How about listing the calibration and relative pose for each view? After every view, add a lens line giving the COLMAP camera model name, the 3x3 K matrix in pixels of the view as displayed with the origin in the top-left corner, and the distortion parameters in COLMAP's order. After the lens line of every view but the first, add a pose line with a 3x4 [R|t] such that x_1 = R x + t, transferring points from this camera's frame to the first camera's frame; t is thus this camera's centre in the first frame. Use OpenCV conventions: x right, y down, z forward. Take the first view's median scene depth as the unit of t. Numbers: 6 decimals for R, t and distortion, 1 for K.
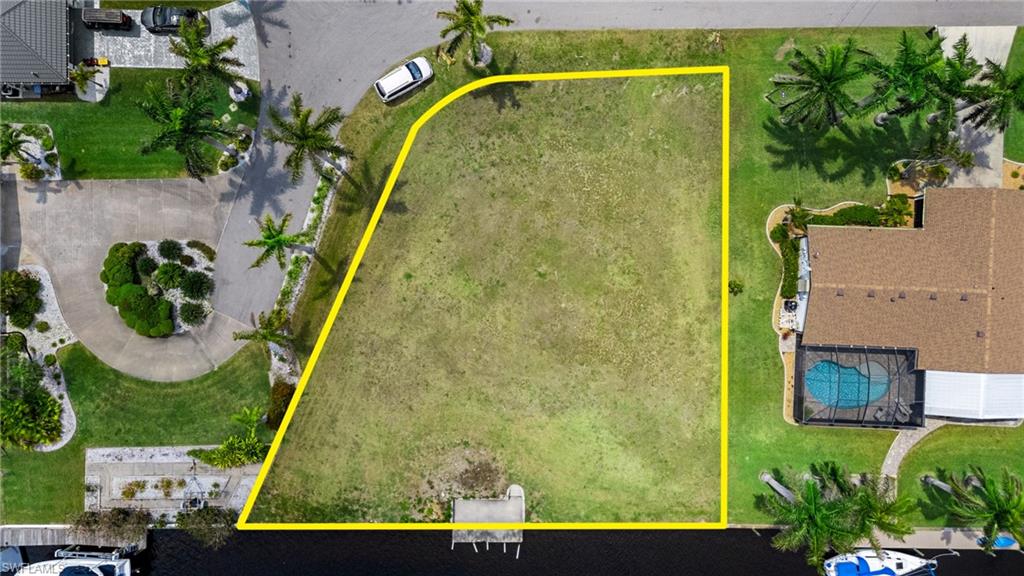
lens RADIAL K [[772.0, 0, 512.0], [0, 772.0, 288.0], [0, 0, 1]] dist [0.012867, -0.003108]
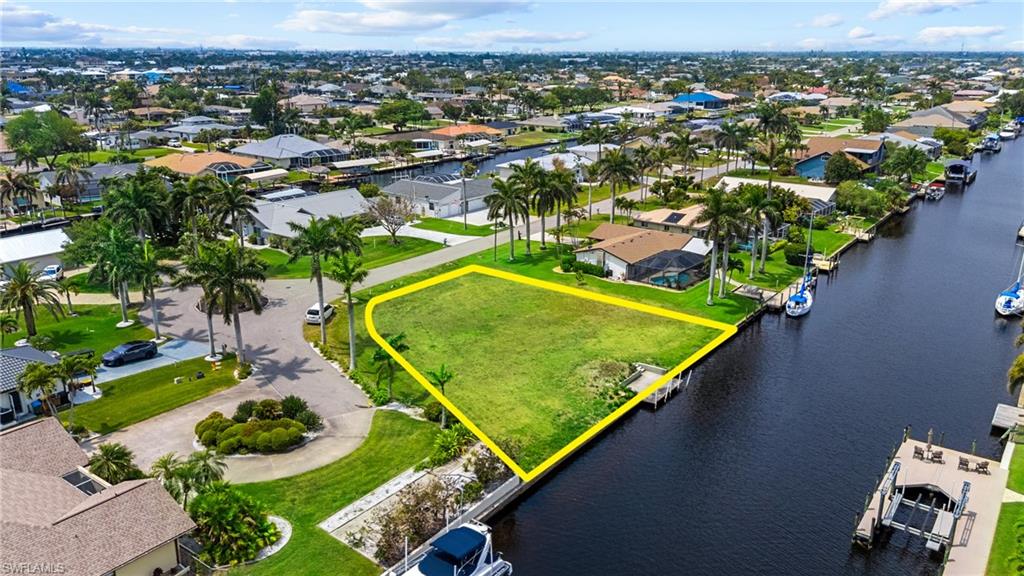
lens RADIAL K [[772.0, 0, 512.0], [0, 772.0, 288.0], [0, 0, 1]] dist [0.012867, -0.003108]
pose [[0.588023, -0.238021, 0.773030, -0.957528], [0.808801, 0.163141, -0.565001, 0.739552], [0.008369, 0.957461, 0.288442, 0.569882]]
